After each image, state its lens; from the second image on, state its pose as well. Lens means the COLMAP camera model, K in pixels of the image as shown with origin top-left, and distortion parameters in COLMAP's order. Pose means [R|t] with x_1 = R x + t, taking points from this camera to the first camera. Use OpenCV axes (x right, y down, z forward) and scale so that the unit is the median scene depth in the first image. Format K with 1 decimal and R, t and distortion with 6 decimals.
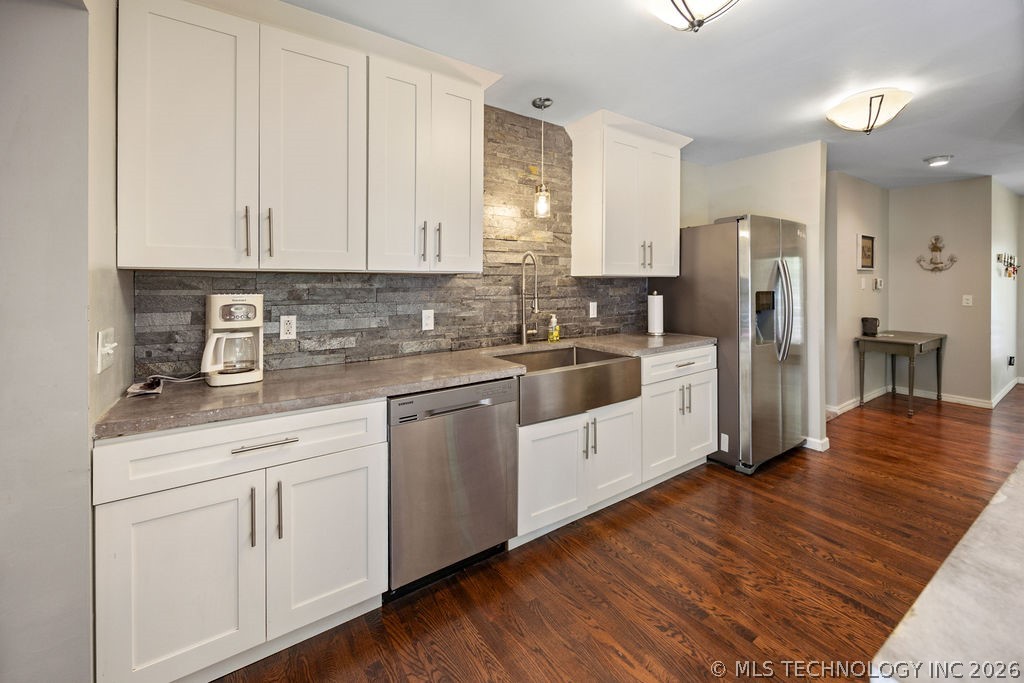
lens RADIAL K [[396.5, 0, 502.0], [0, 396.5, 285.5], [0, 0, 1]] dist [0.000861, 0.000097]
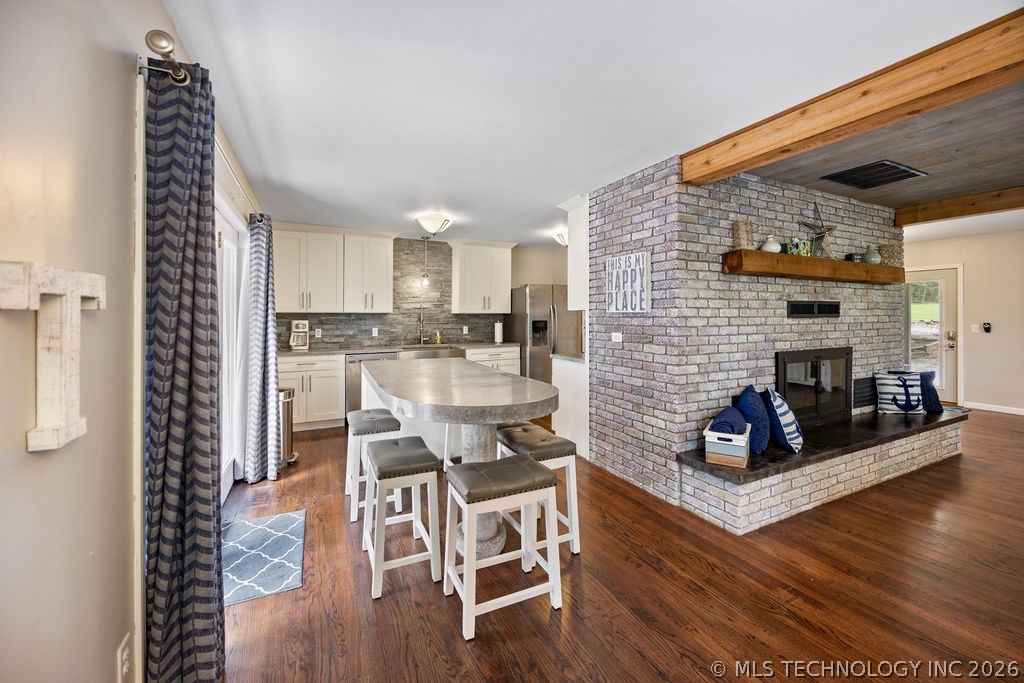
lens RADIAL K [[396.5, 0, 501.7], [0, 396.5, 316.9], [0, 0, 1]] dist [0.000861, 0.000097]
pose [[0.990274, 0.002187, -0.139111, 0.790701], [-0.002452, 0.999995, -0.001735, -0.002204], [0.139106, 0.002059, 0.990275, -1.104680]]
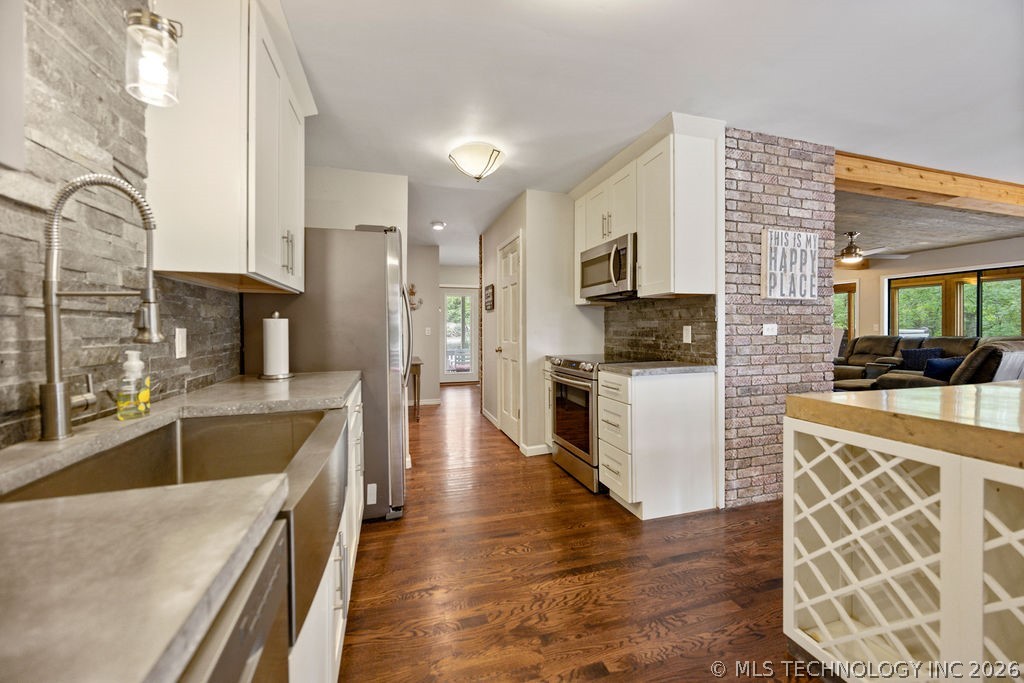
lens RADIAL K [[396.5, 0, 510.4], [0, 396.5, 332.8], [0, 0, 1]] dist [0.000861, 0.000097]
pose [[0.282022, -0.009553, 0.959360, -0.165827], [0.006295, 0.999947, 0.008106, 0.054021], [-0.959387, 0.003753, 0.282067, 0.510462]]
